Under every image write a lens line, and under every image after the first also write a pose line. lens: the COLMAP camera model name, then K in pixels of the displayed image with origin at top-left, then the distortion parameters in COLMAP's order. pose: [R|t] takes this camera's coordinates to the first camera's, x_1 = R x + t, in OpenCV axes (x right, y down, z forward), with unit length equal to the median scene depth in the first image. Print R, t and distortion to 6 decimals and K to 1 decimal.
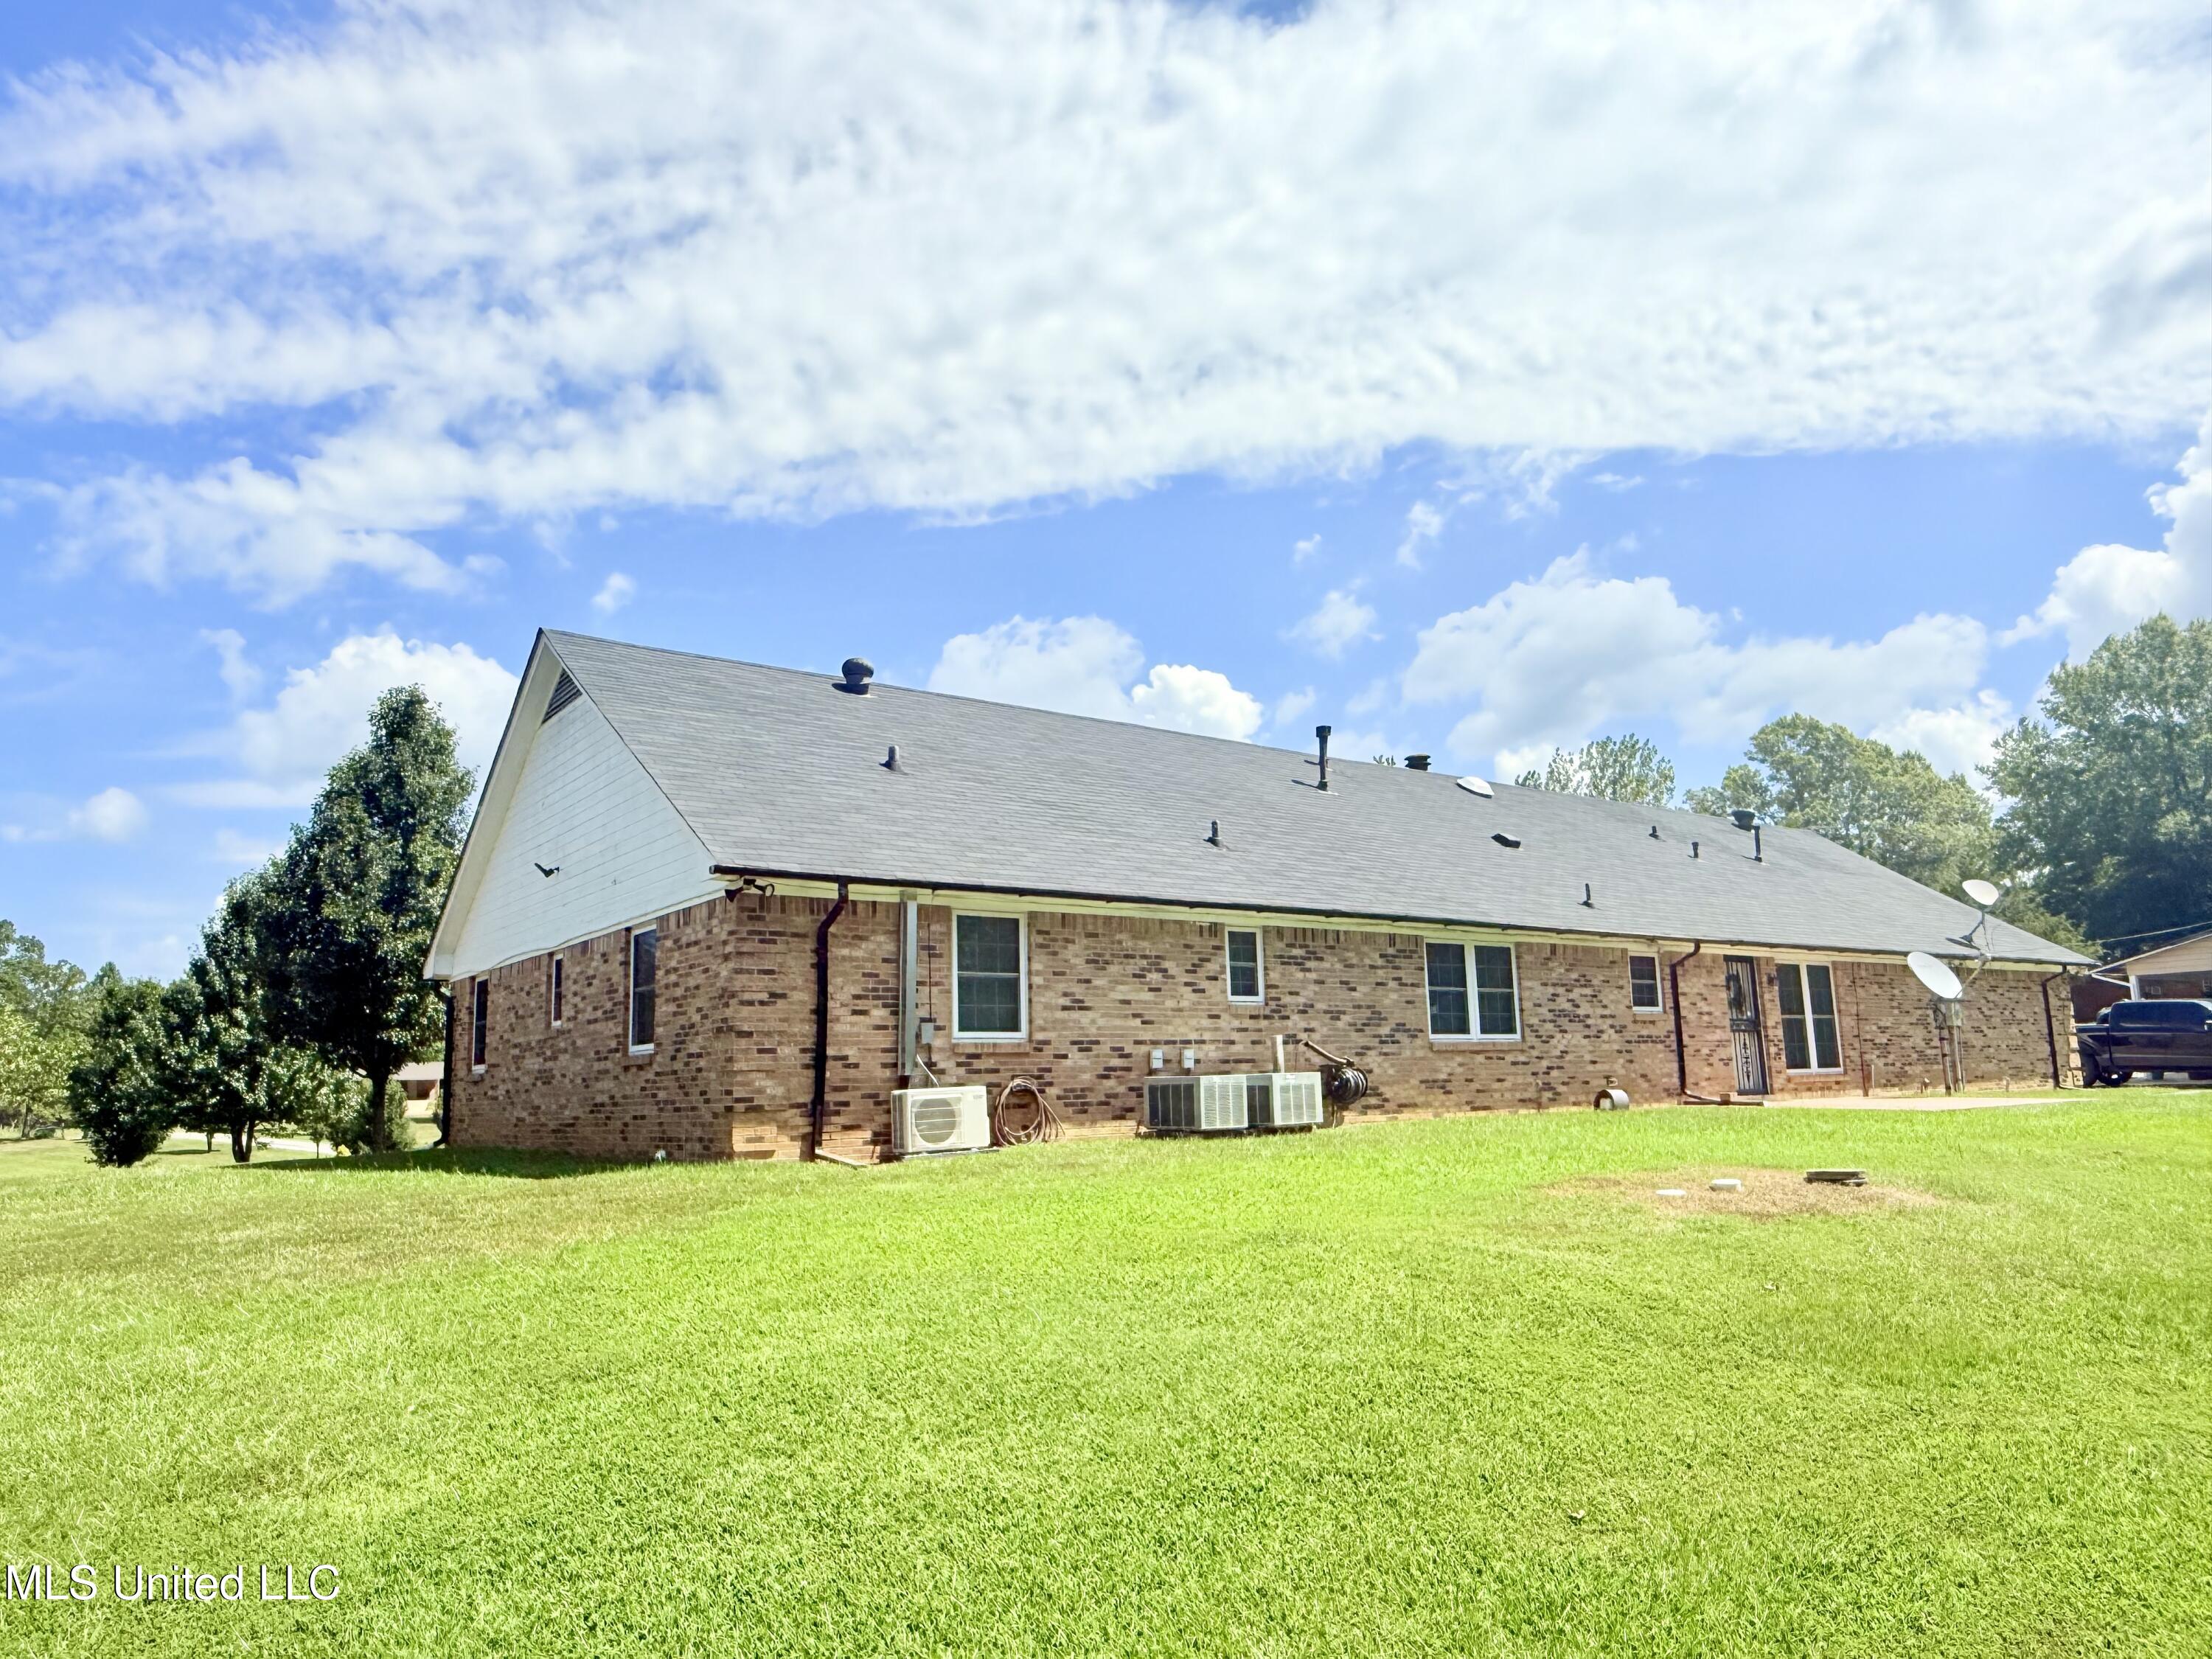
lens RADIAL K [[1468.3, 0, 1106.0], [0, 1468.3, 829.5], [0, 0, 1]] dist [-0.000840, -0.000360]
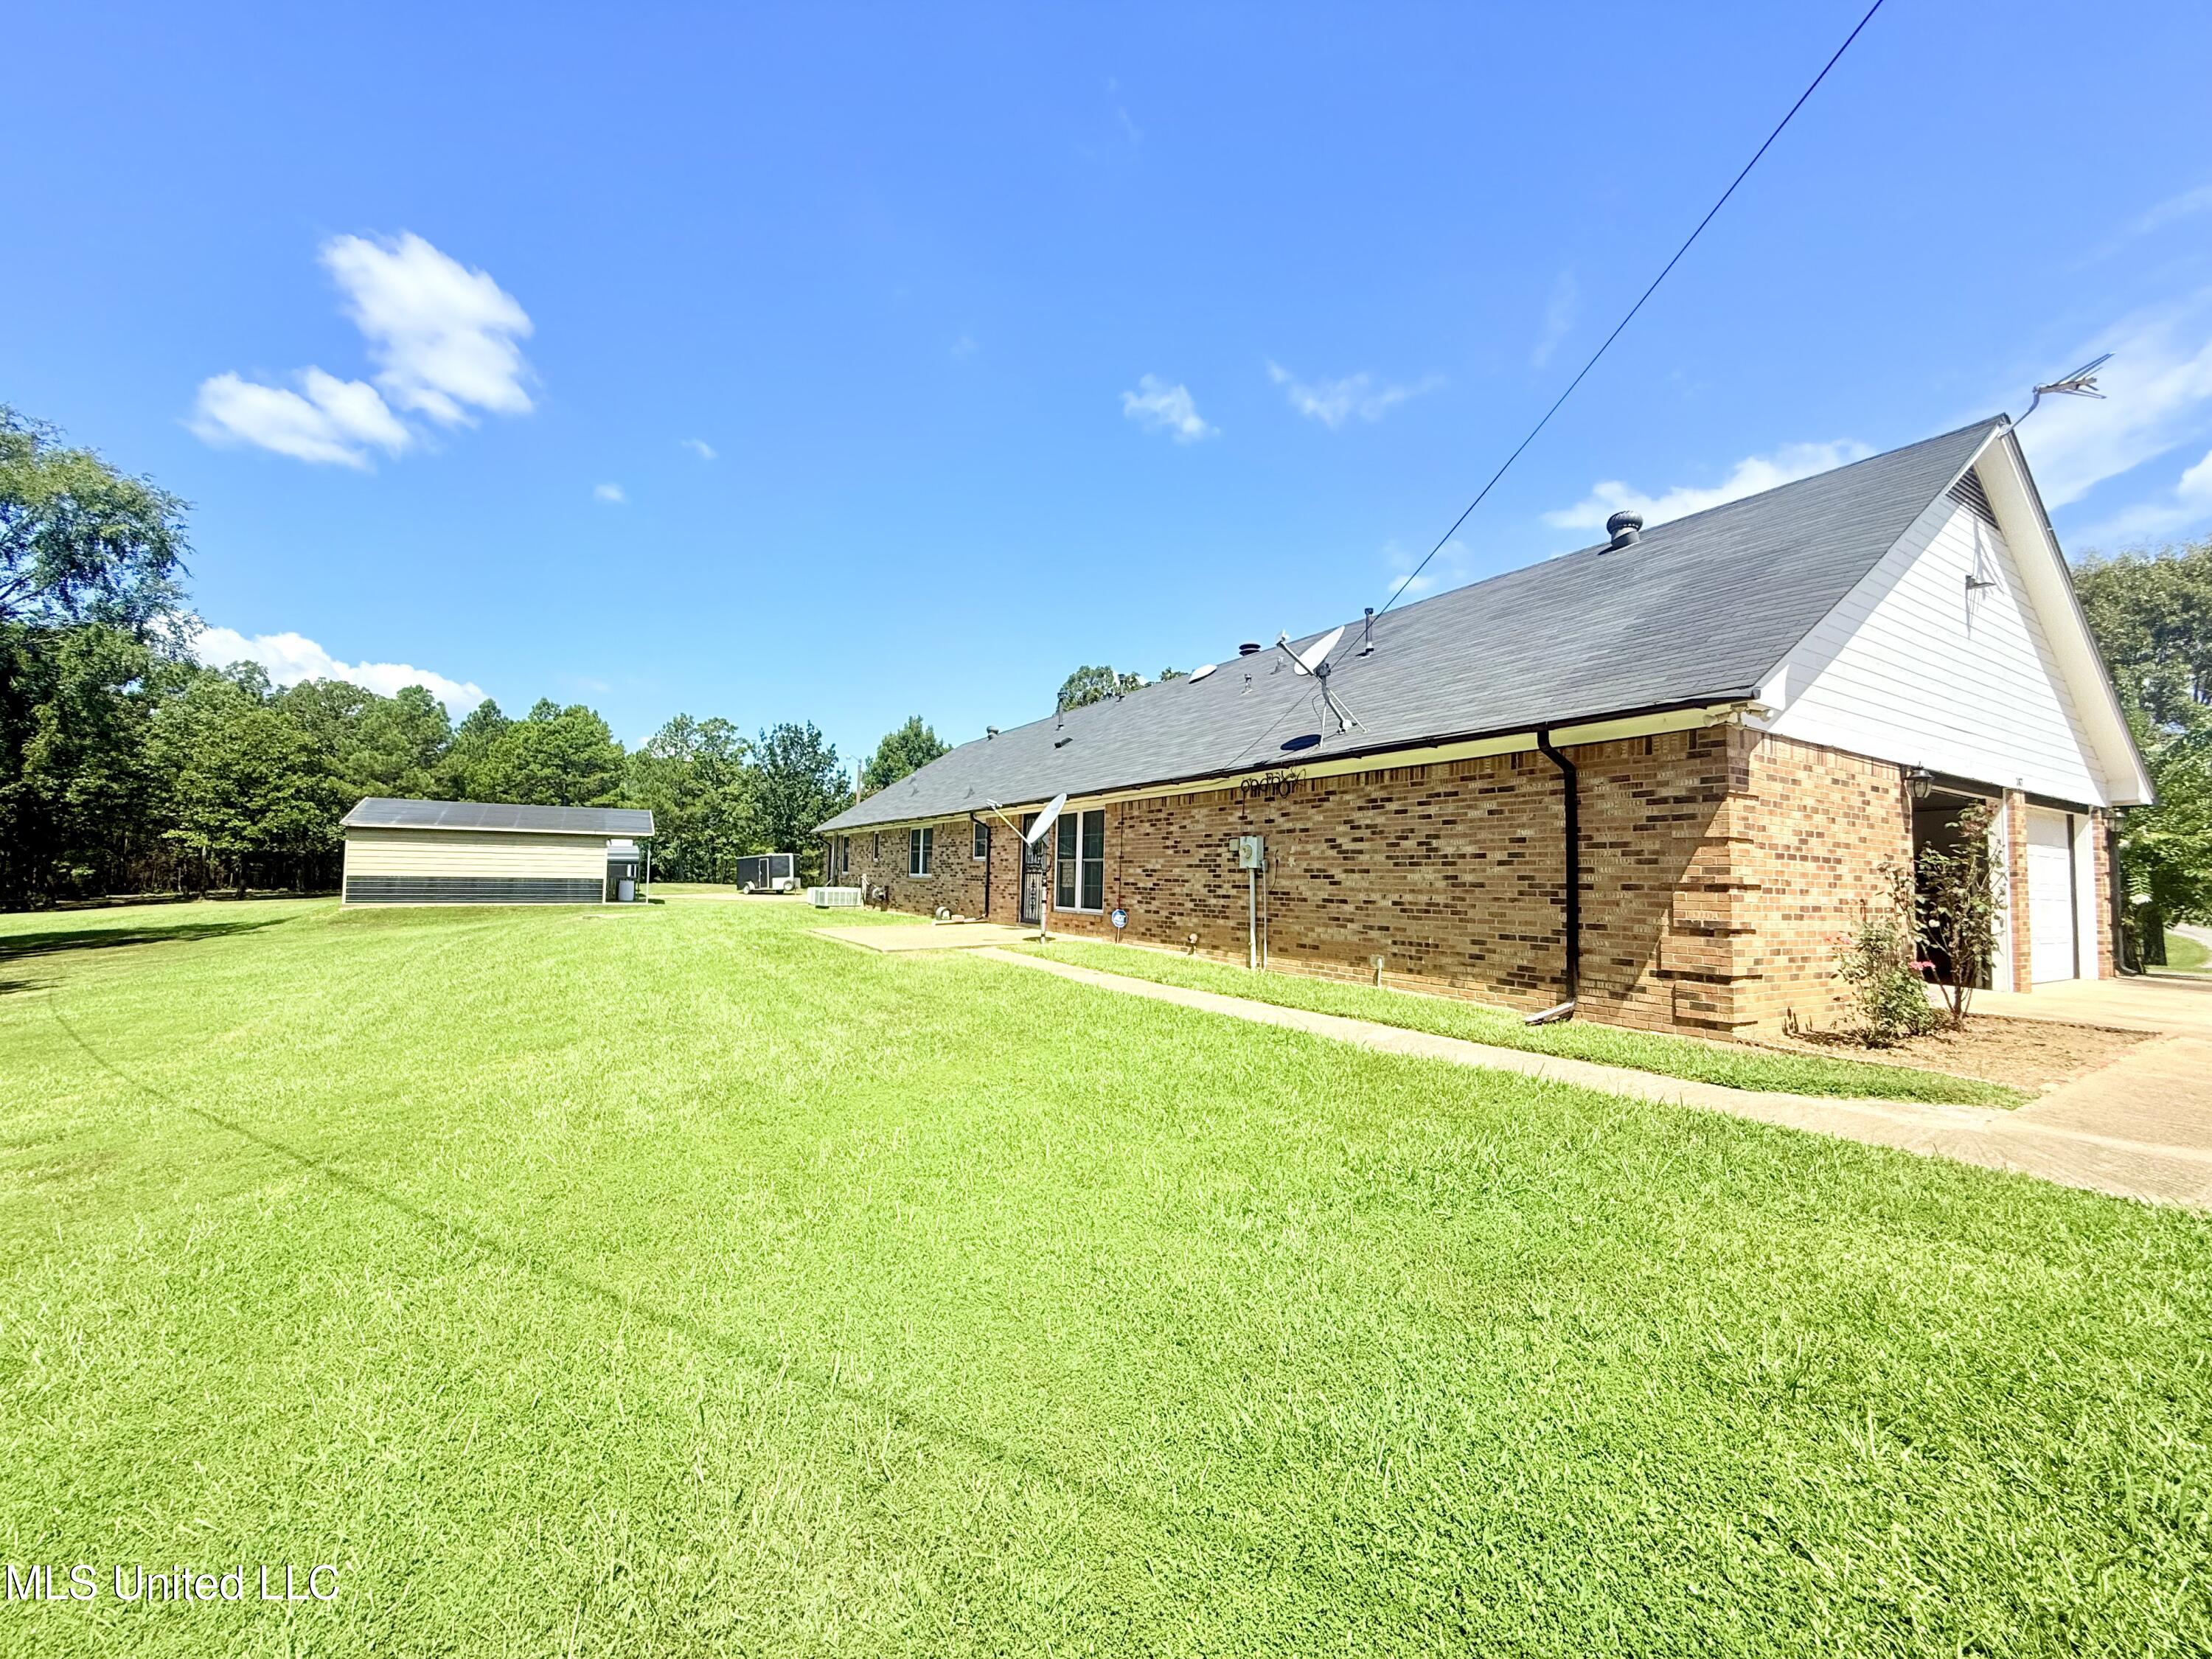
lens RADIAL K [[890.6, 0, 1106.0], [0, 890.6, 829.5], [0, 0, 1]] dist [0.001243, -0.000112]
pose [[-0.106702, -0.015454, -0.994171, 1.092758], [0.175315, 0.983921, -0.034111, 0.126951], [0.978713, -0.177933, -0.102278, 1.056368]]
